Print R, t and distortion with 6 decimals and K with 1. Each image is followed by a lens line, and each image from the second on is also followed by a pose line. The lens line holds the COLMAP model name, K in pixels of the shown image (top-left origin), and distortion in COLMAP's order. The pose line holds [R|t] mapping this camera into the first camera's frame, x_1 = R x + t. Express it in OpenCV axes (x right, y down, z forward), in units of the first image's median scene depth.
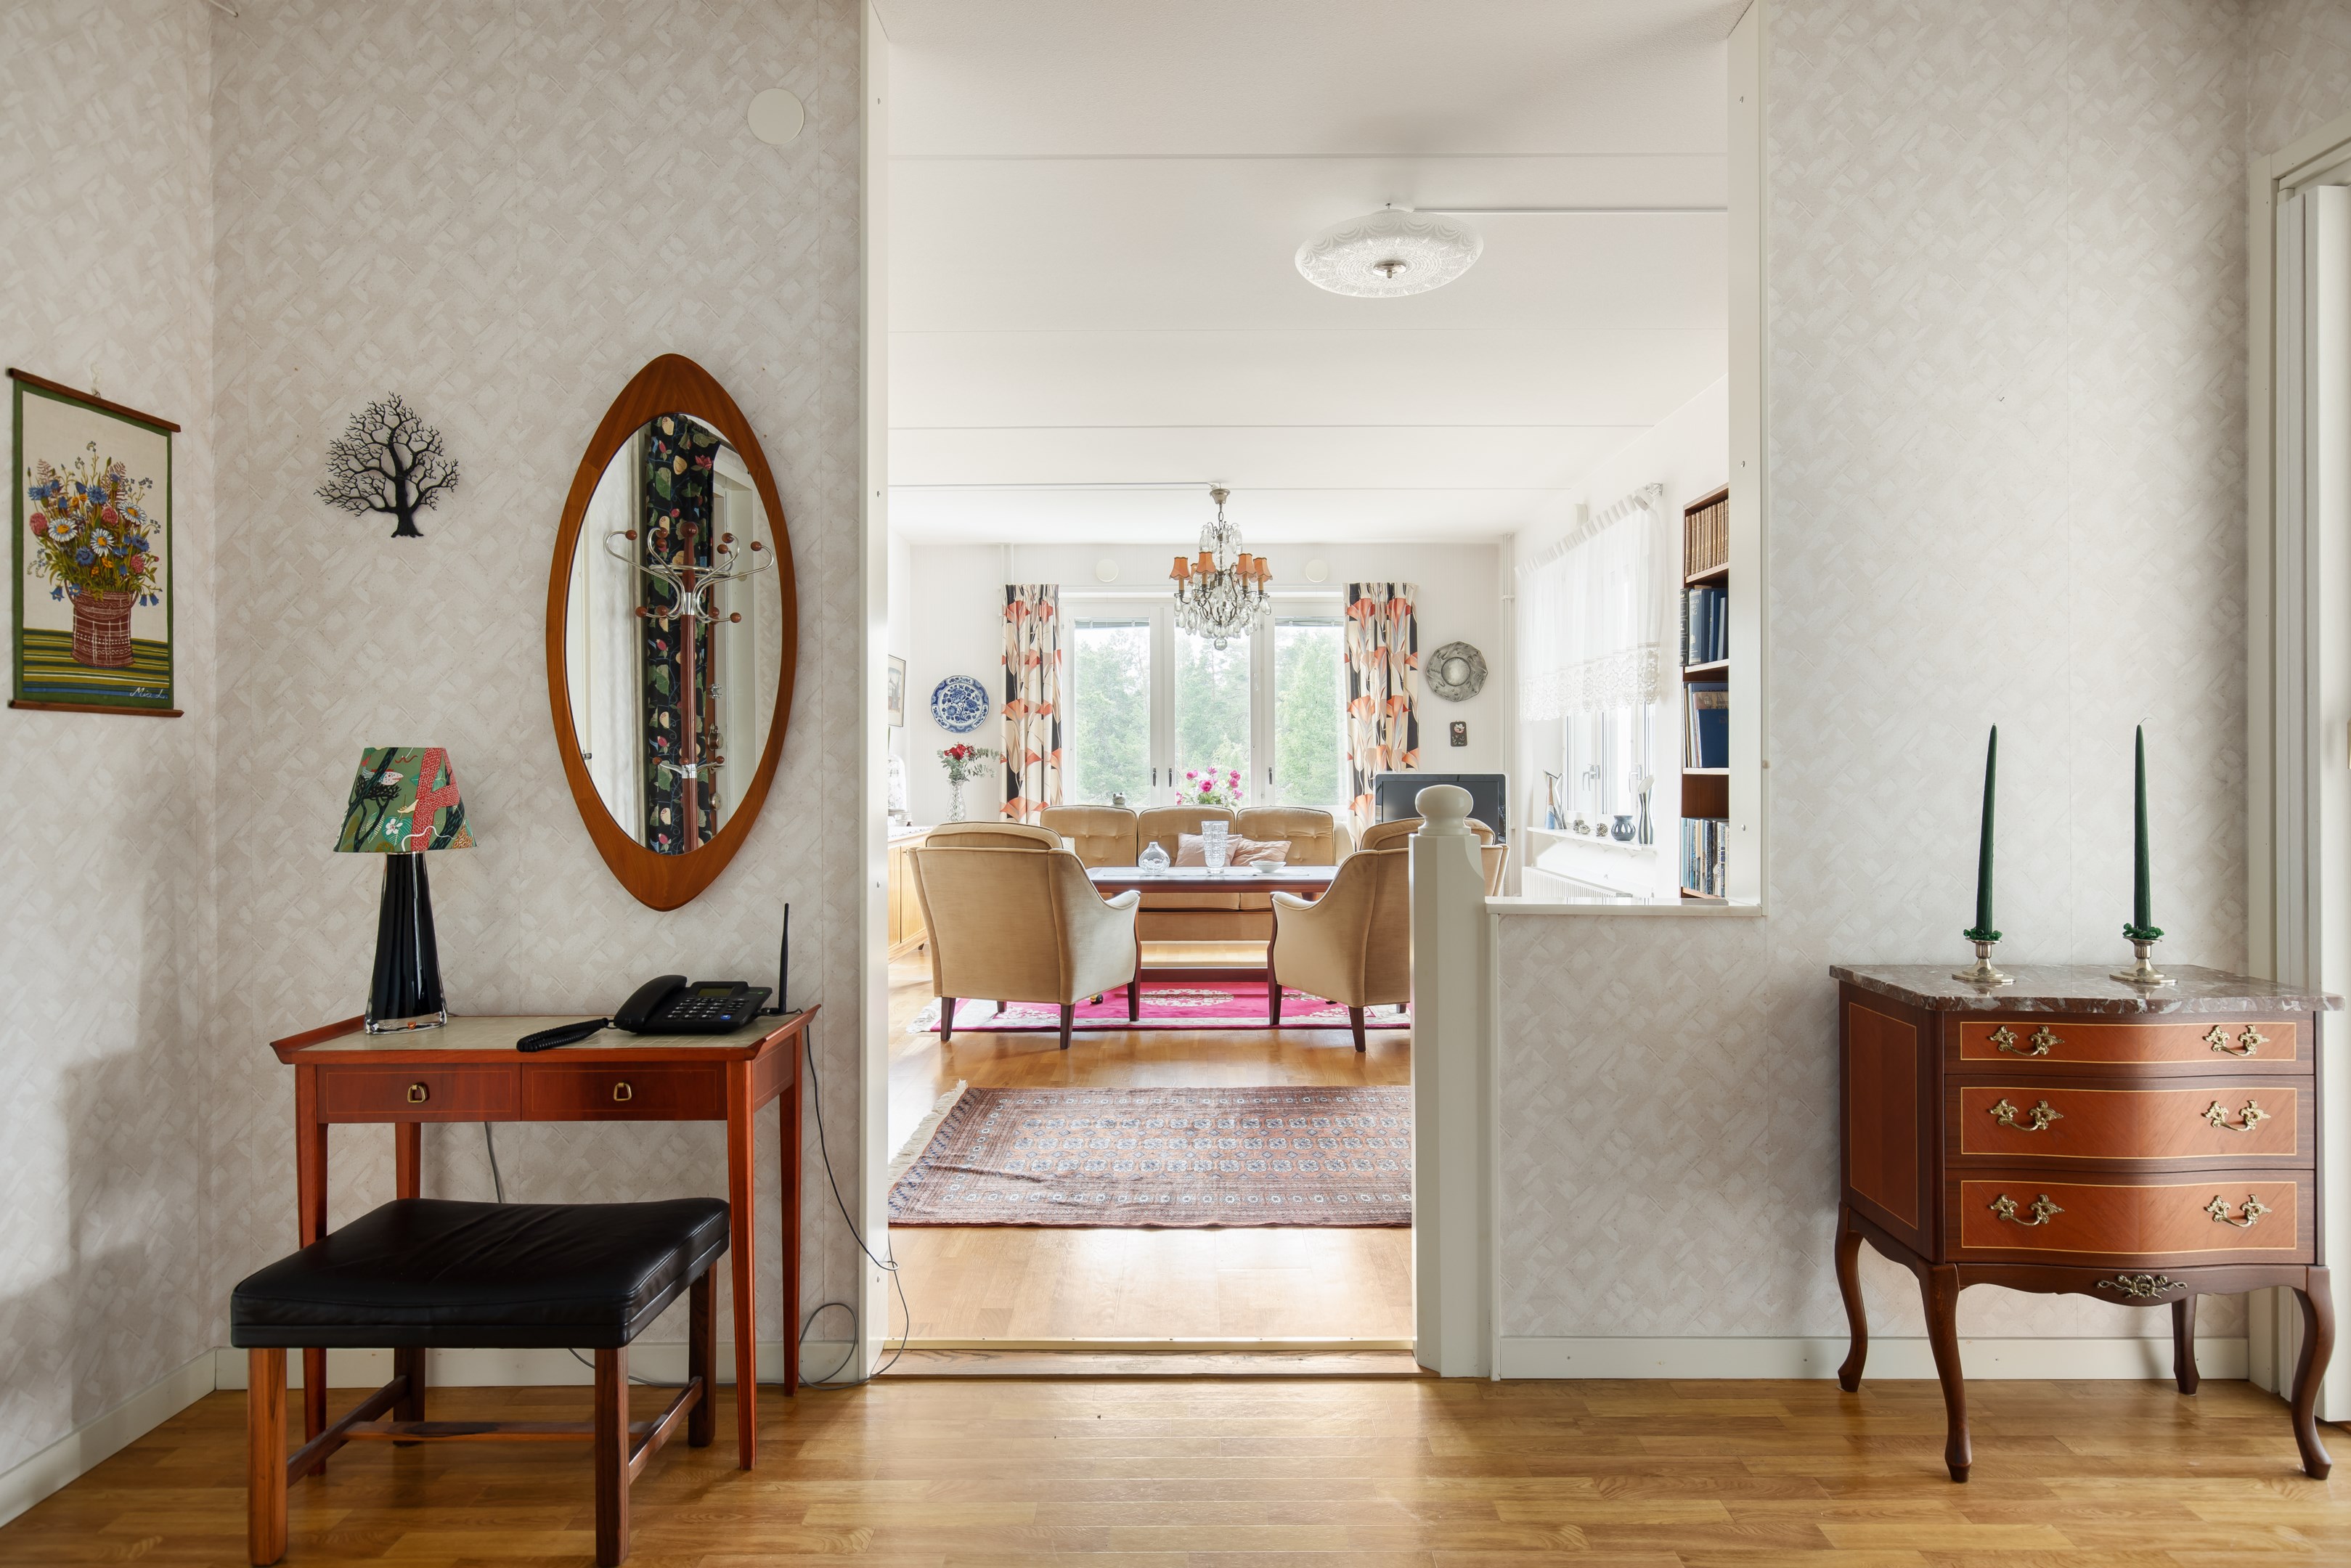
lens RADIAL K [[1349.6, 0, 1185.5], [0, 1349.6, 759.9], [0, 0, 1]] dist [0.015135, -0.000104]
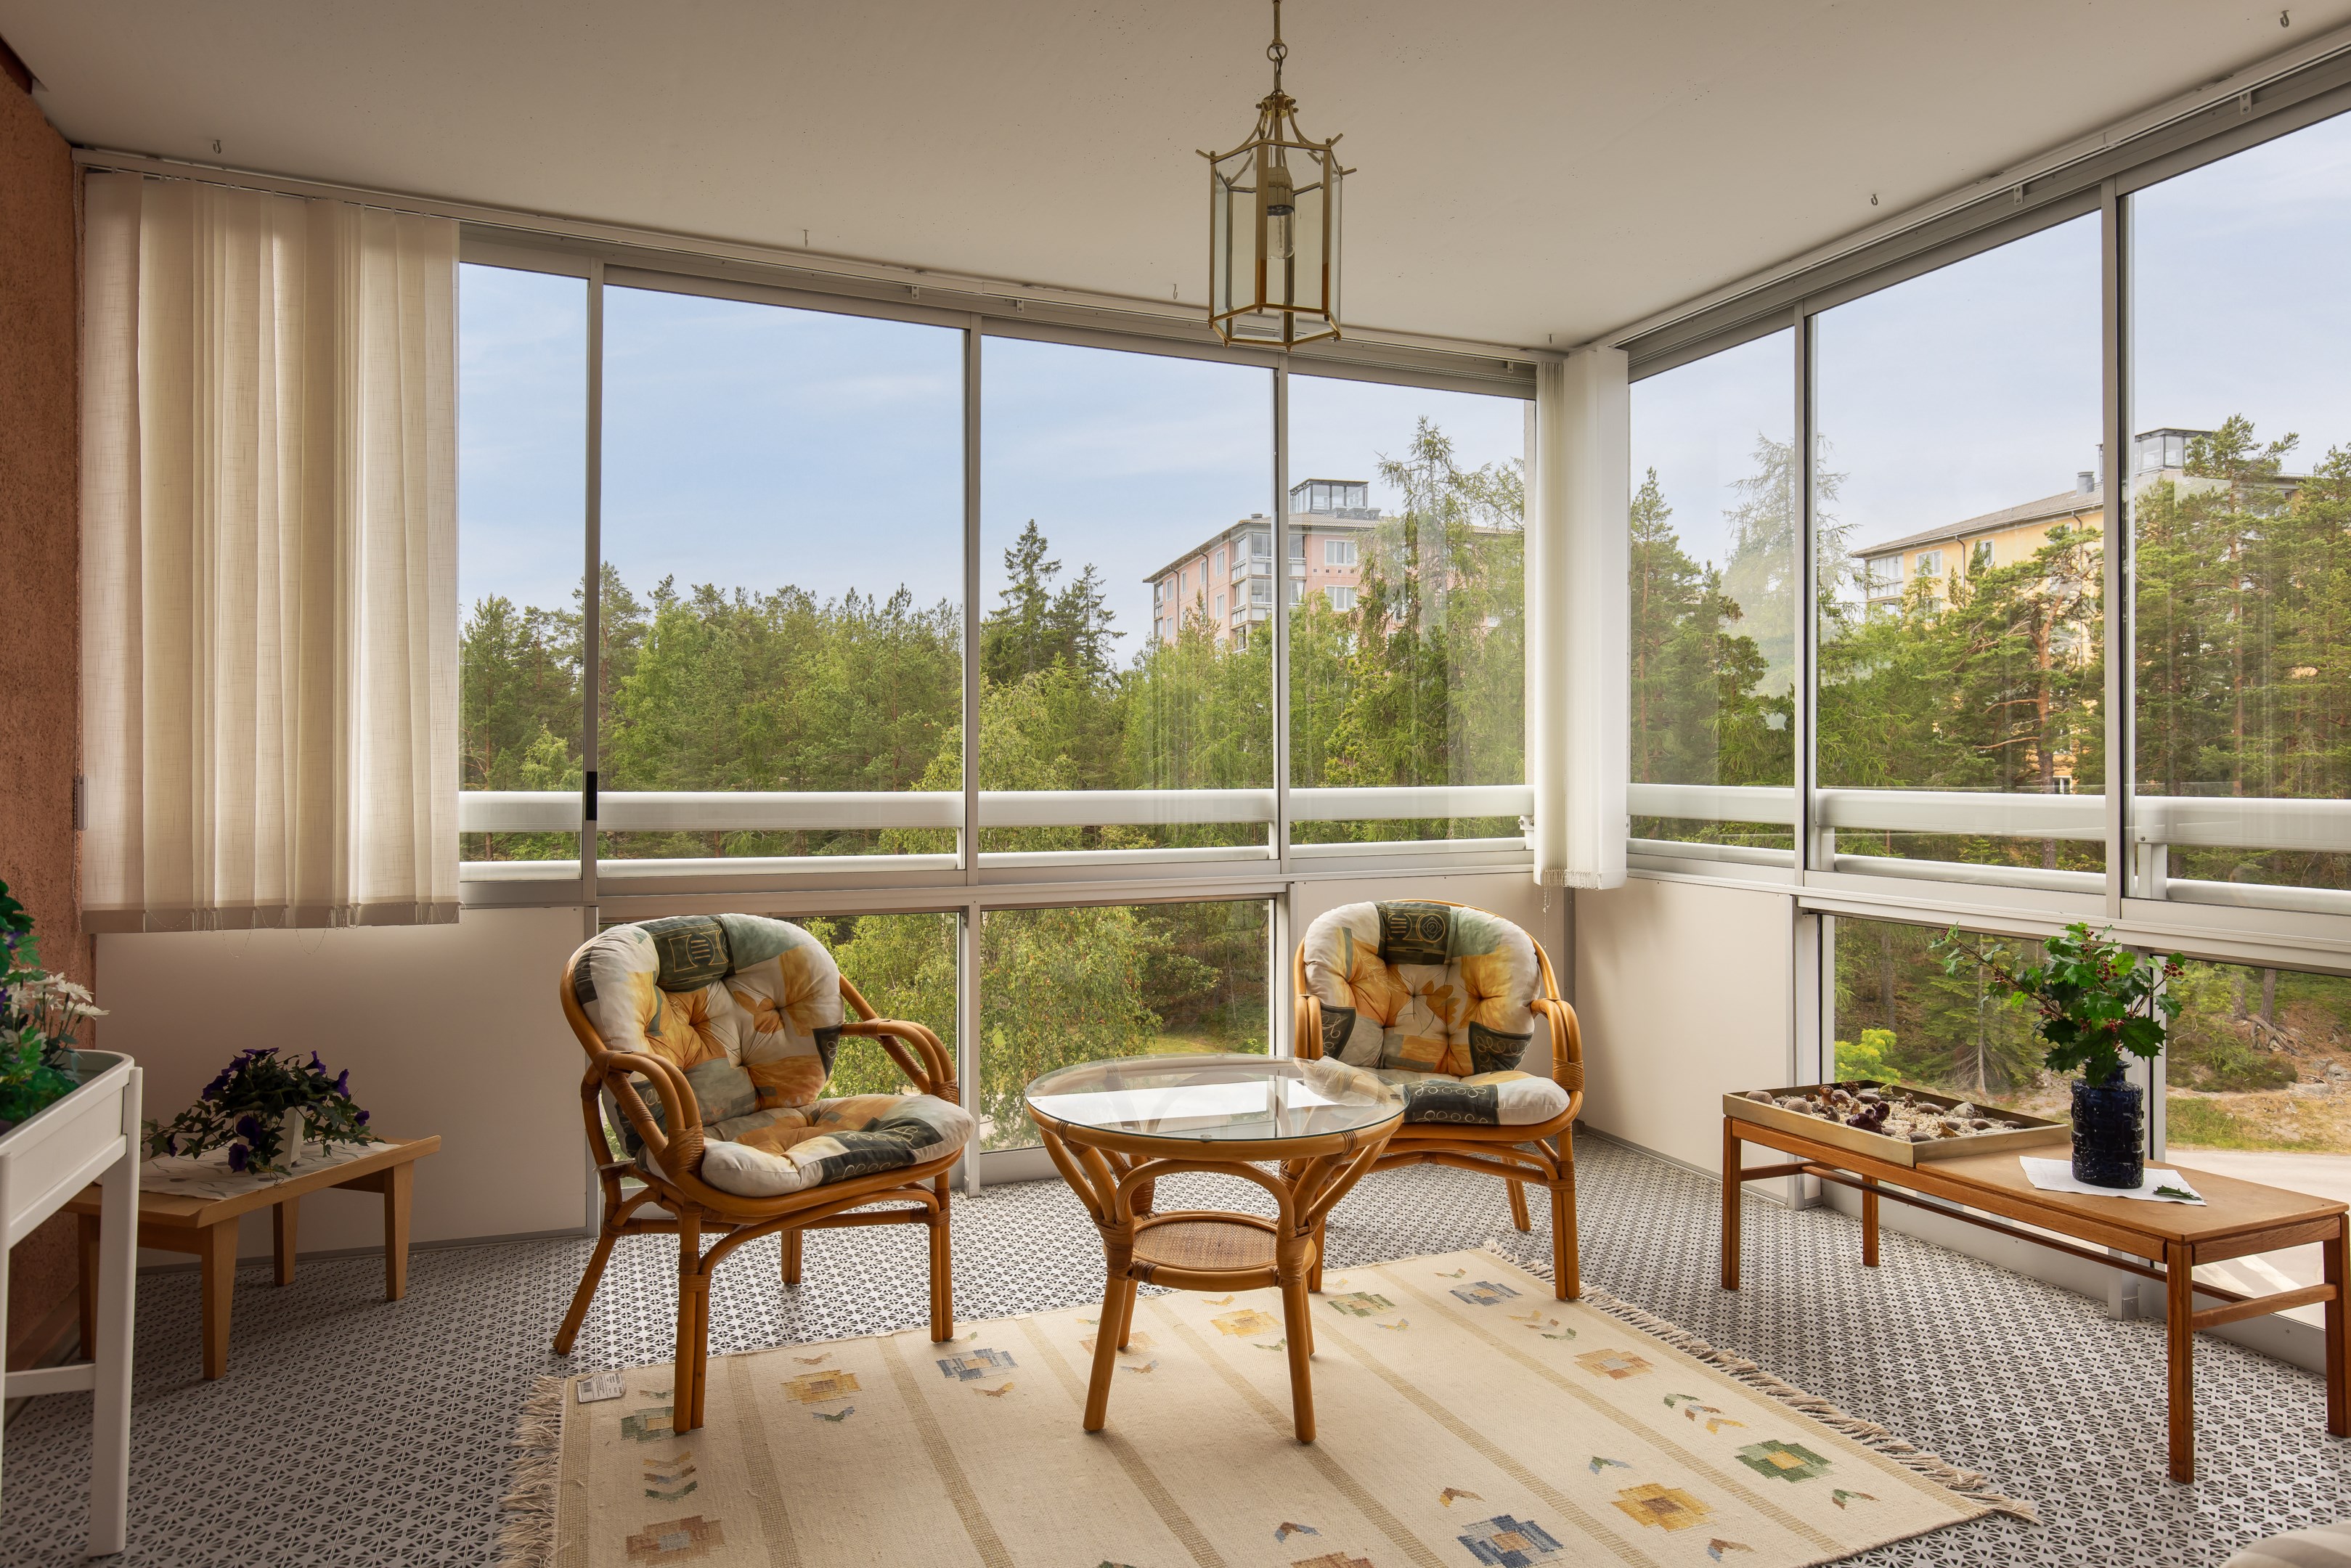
lens RADIAL K [[1437.2, 0, 1160.7], [0, 1437.2, 750.5], [0, 0, 1]] dist [0.016026, -0.007967]
pose [[0.928088, 0.008222, 0.372269, 0.396619], [-0.005392, 0.999948, -0.008641, -0.000647], [-0.372321, 0.006012, 0.928085, 0.548572]]
